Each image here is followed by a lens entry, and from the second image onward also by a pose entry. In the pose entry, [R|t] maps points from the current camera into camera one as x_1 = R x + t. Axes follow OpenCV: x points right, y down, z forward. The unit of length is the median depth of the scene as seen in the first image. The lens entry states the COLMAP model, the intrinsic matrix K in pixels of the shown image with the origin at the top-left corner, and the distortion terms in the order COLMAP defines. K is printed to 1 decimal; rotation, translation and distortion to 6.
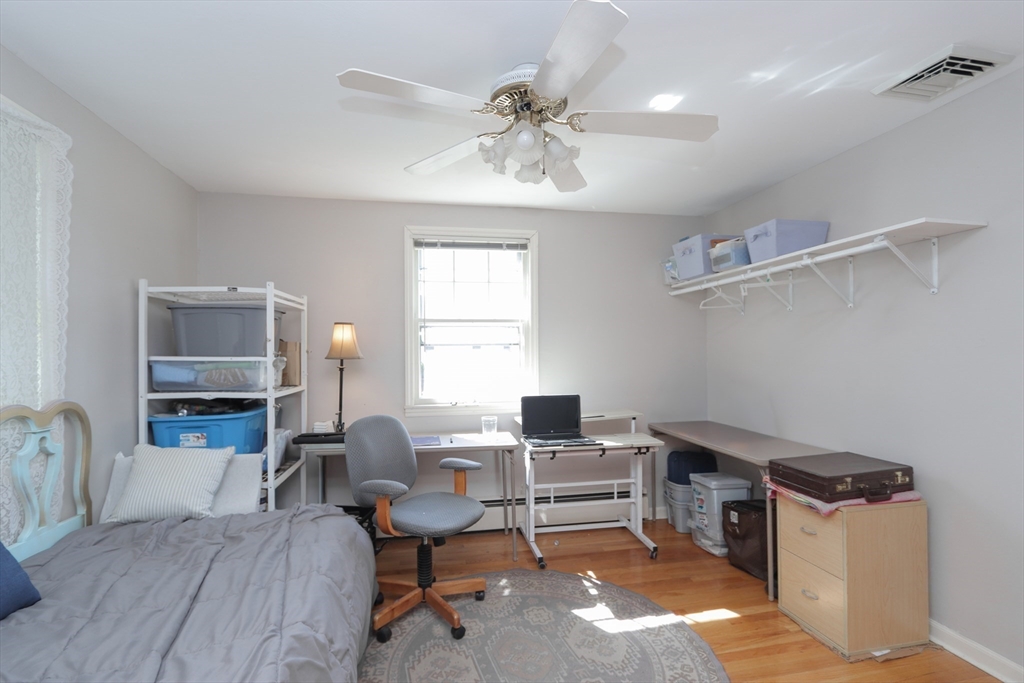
lens RADIAL K [[464.0, 0, 518.4], [0, 464.0, 356.5], [0, 0, 1]] dist [-0.011786, 0.000107]
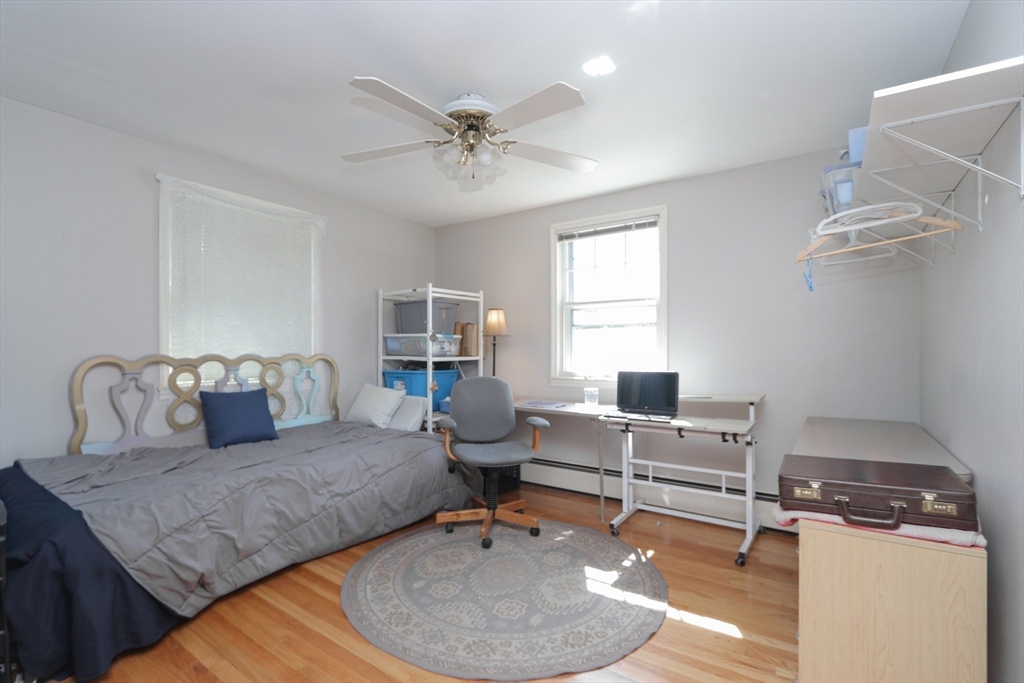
lens RADIAL K [[464.0, 0, 518.4], [0, 464.0, 356.5], [0, 0, 1]] dist [-0.011786, 0.000107]
pose [[0.711761, 0.017921, -0.702193, 0.708688], [-0.008721, 0.999823, 0.016677, 0.047278], [0.702368, -0.005747, 0.711791, 0.128552]]
